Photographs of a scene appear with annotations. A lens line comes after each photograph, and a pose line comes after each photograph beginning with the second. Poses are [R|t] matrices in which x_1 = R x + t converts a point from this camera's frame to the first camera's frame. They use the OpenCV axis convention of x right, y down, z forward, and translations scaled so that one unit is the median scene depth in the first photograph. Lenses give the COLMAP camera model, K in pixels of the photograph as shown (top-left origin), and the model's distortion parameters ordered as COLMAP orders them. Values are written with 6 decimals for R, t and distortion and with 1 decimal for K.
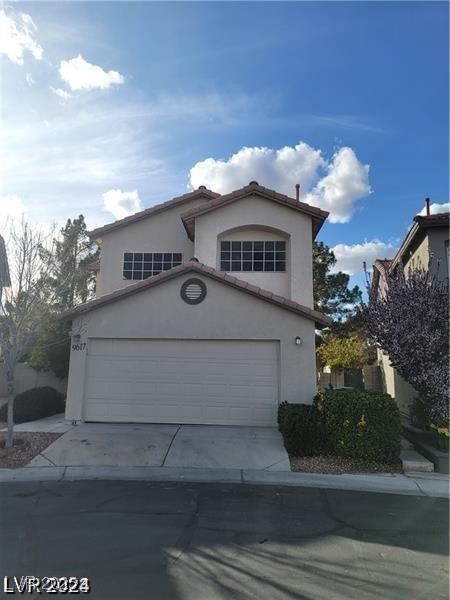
lens RADIAL K [[450.8, 0, 191.6], [0, 450.8, 302.0], [0, 0, 1]] dist [0.030527, -0.000425]
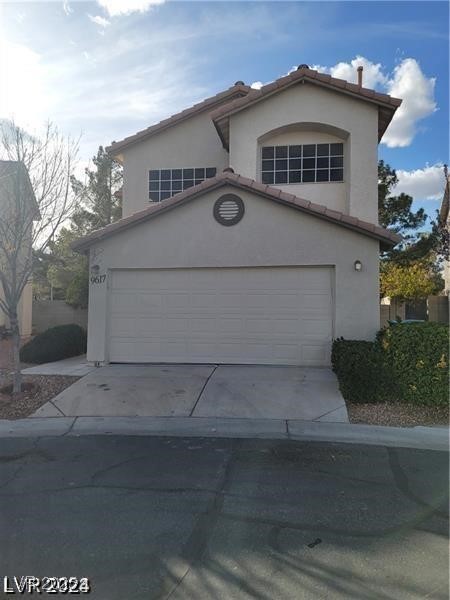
lens RADIAL K [[450.8, 0, 191.6], [0, 450.8, 302.0], [0, 0, 1]] dist [0.030527, -0.000425]
pose [[0.993906, -0.019559, -0.108482, 0.023818], [0.034636, 0.989701, 0.138897, 0.027486], [0.104648, -0.141808, 0.984347, 0.152835]]
